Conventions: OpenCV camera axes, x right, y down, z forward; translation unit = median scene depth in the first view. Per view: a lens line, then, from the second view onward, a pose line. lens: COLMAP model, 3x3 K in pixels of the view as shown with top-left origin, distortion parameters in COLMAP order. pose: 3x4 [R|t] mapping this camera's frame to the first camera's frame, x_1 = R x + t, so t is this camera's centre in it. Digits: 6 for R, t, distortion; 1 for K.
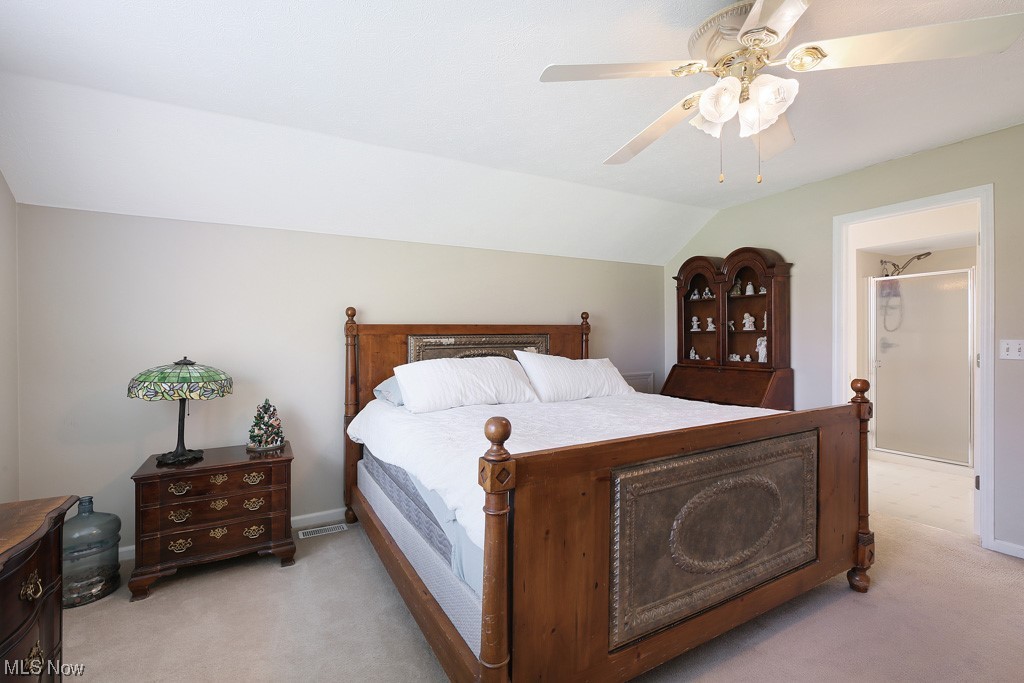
lens RADIAL K [[451.2, 0, 506.0], [0, 451.2, 337.7], [0, 0, 1]] dist [0.003282, -0.001615]
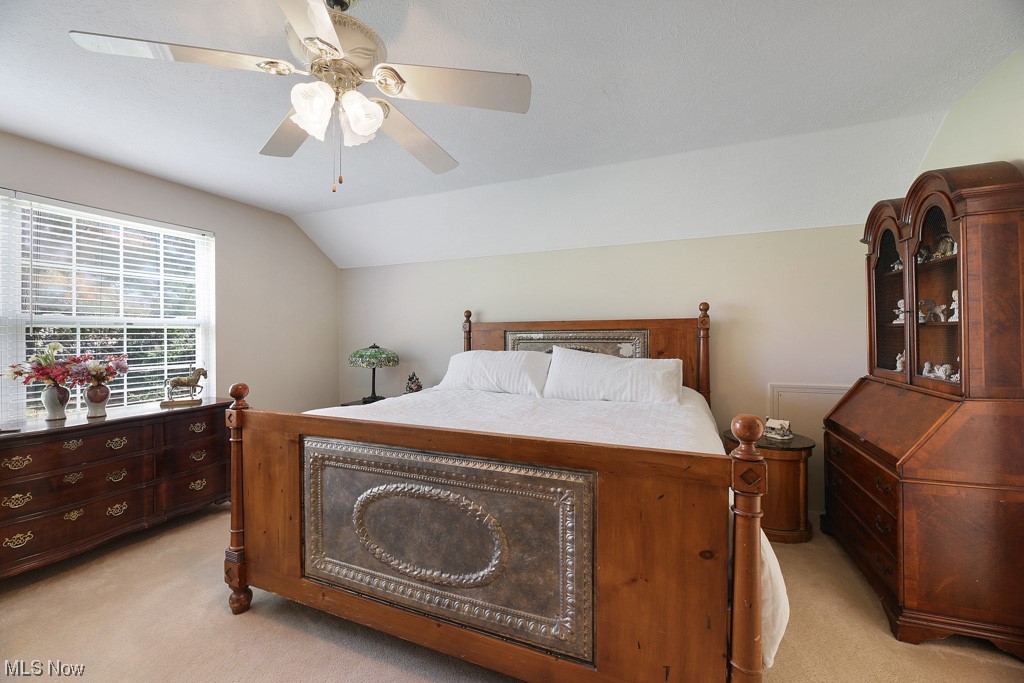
lens RADIAL K [[409.6, 0, 509.5], [0, 409.6, 334.4], [0, 0, 1]] dist [-0.000795, -0.003073]
pose [[0.621604, 0.007267, -0.783298, 0.640568], [-0.000922, 0.999963, 0.008545, -0.005359], [0.783331, -0.004589, 0.621587, 0.308991]]
